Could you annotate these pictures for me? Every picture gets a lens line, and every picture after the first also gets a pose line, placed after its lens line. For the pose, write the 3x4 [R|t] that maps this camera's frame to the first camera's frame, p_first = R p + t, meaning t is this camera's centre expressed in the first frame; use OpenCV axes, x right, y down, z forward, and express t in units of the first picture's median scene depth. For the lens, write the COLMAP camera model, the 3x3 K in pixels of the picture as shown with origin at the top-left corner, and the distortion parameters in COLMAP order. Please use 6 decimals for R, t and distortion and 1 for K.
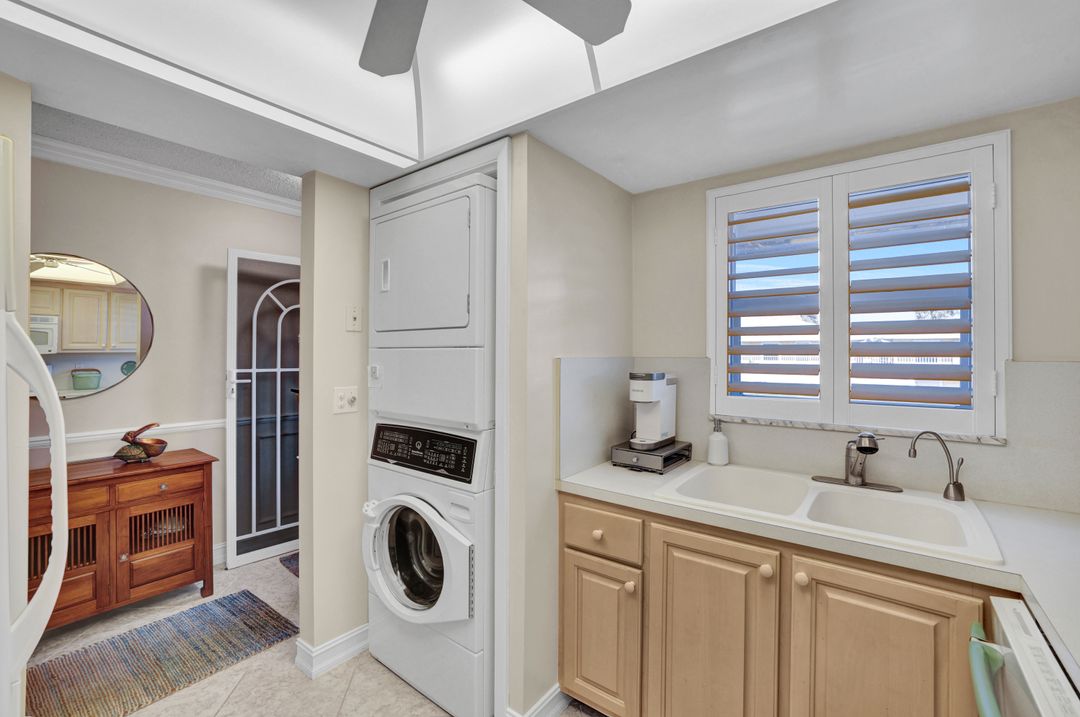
lens RADIAL K [[471.8, 0, 532.9], [0, 471.8, 349.0], [0, 0, 1]] dist [-0.051933, 0.022430]
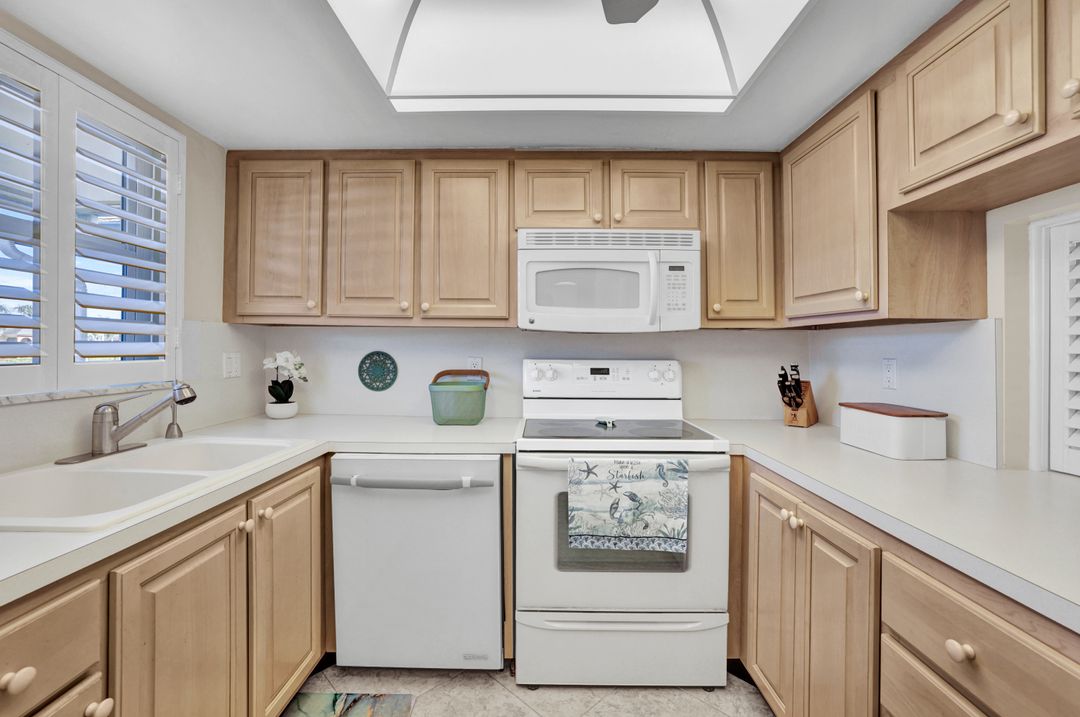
lens RADIAL K [[468.9, 0, 542.4], [0, 468.9, 328.2], [0, 0, 1]] dist [-0.052247, 0.021678]
pose [[-0.608265, 0.022374, 0.793419, -0.528700], [-0.021620, 0.998765, -0.044739, 0.080078], [-0.793439, -0.044367, -0.607030, 0.927019]]
